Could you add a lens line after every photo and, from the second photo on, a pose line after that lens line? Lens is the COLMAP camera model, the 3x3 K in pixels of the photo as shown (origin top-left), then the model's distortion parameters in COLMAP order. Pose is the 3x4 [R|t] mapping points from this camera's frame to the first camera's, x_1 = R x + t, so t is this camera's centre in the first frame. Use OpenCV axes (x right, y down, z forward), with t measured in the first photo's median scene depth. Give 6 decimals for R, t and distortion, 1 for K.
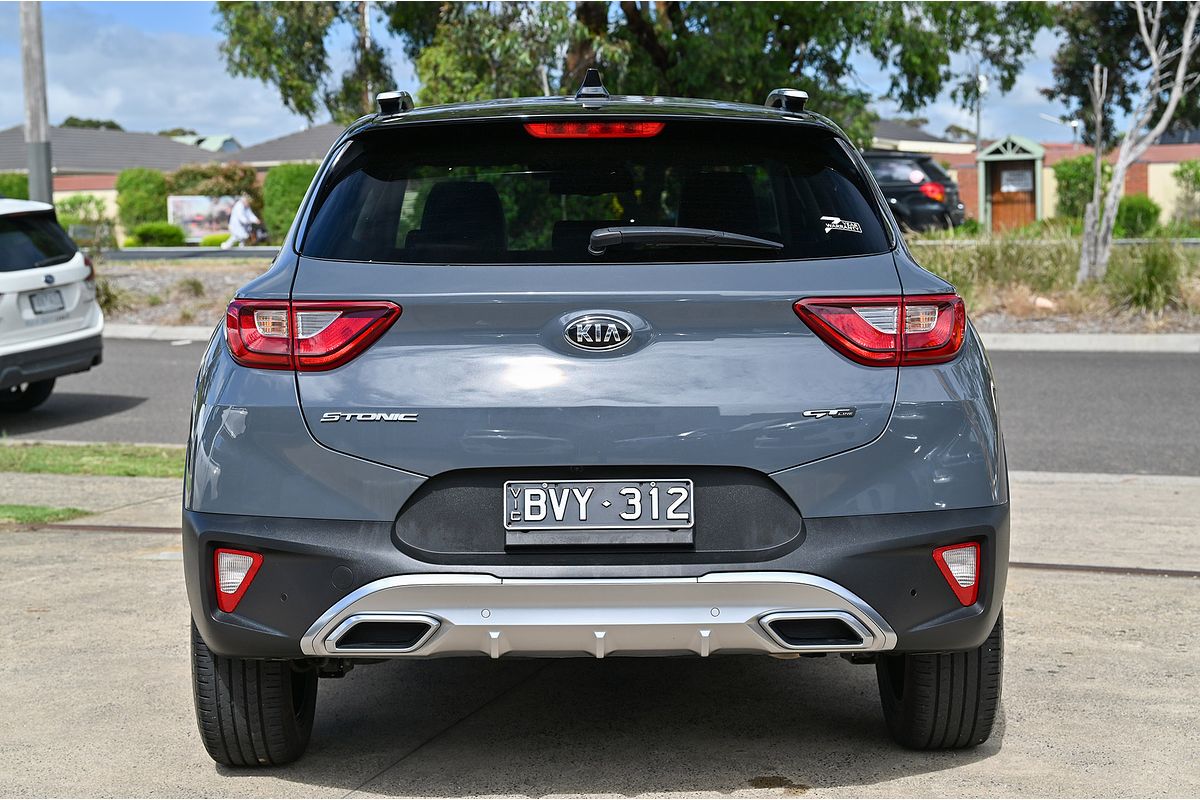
lens RADIAL K [[2049.3, 0, 599.9], [0, 2049.3, 398.7], [0, 0, 1]] dist [-0.049448, 0.000000]
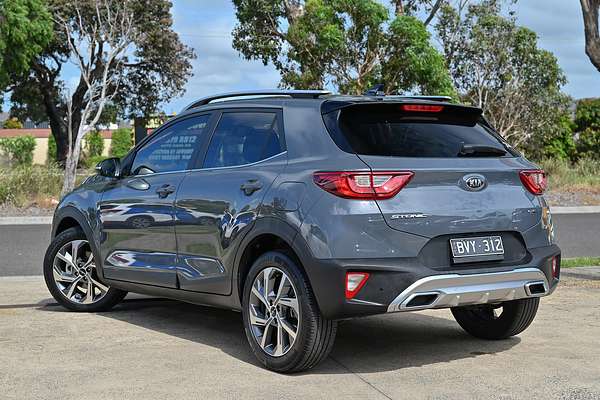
lens RADIAL K [[972.5, 0, 300.0], [0, 972.5, 200.7], [0, 0, 1]] dist [-0.033564, 0.000000]
pose [[0.855546, -0.018108, 0.517410, -0.856545], [0.044696, 0.998240, -0.038970, 0.030794], [-0.515794, 0.056466, 0.854850, 0.026902]]
